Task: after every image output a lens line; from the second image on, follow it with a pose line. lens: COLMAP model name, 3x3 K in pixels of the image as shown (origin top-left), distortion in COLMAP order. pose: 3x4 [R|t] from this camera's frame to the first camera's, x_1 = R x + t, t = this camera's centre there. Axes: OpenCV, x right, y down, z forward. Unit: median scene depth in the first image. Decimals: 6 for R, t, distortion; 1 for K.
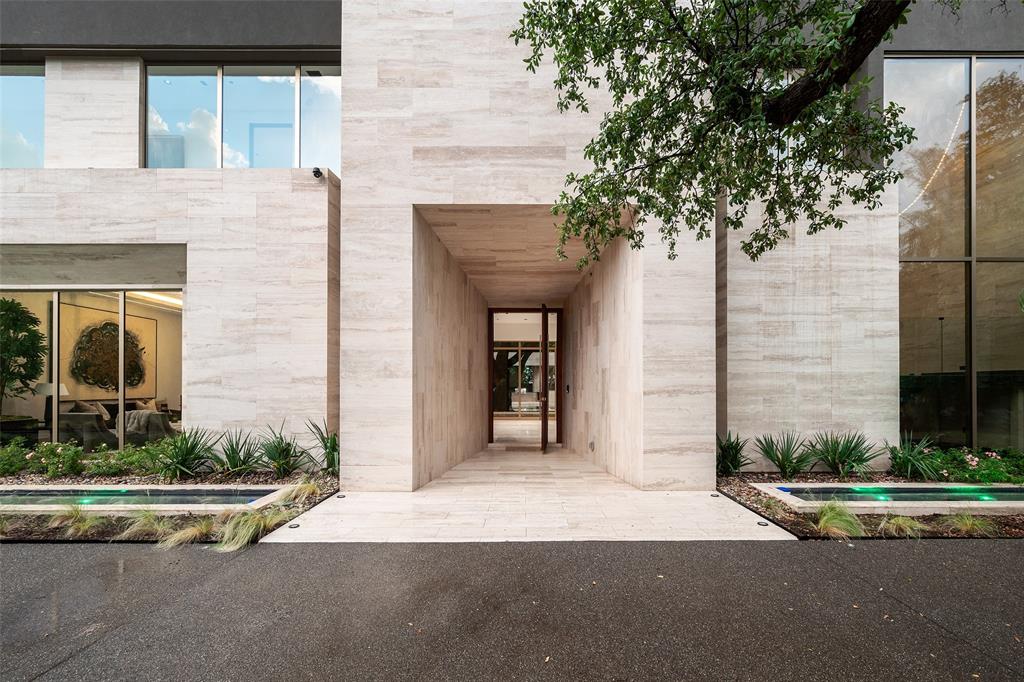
lens RADIAL K [[412.2, 0, 518.1], [0, 412.2, 344.9], [0, 0, 1]] dist [0.001410, 0.000138]
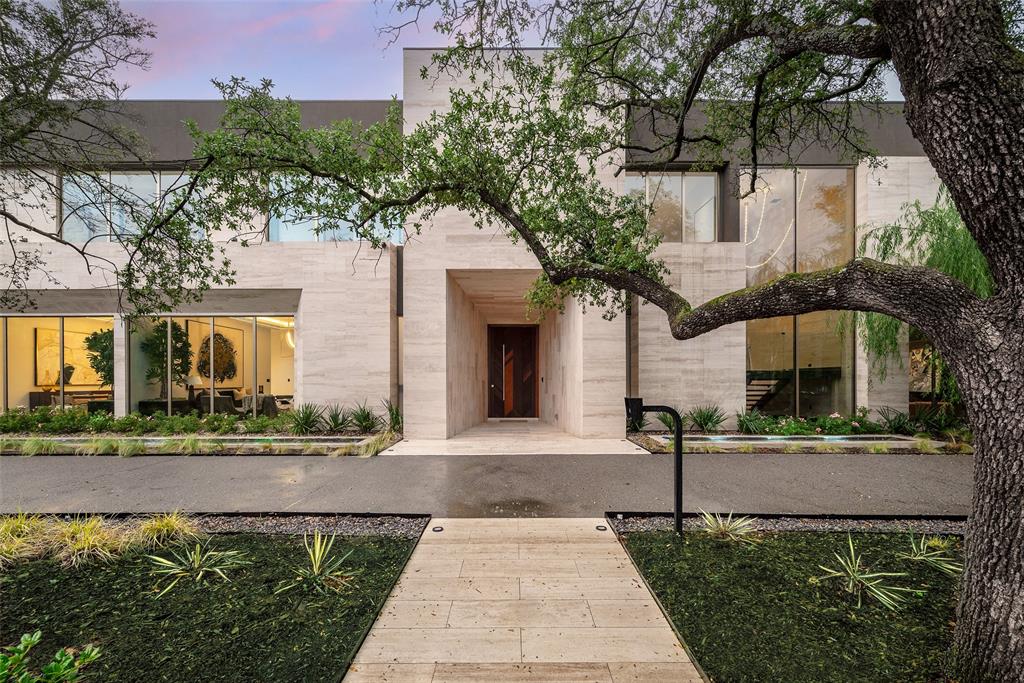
lens RADIAL K [[412.2, 0, 505.1], [0, 412.2, 335.5], [0, 0, 1]] dist [0.001410, 0.000138]
pose [[0.999985, -0.001289, -0.005235, -0.004796], [0.001221, 0.999916, -0.012938, -0.042473], [0.005252, 0.012932, 0.999903, -0.613325]]
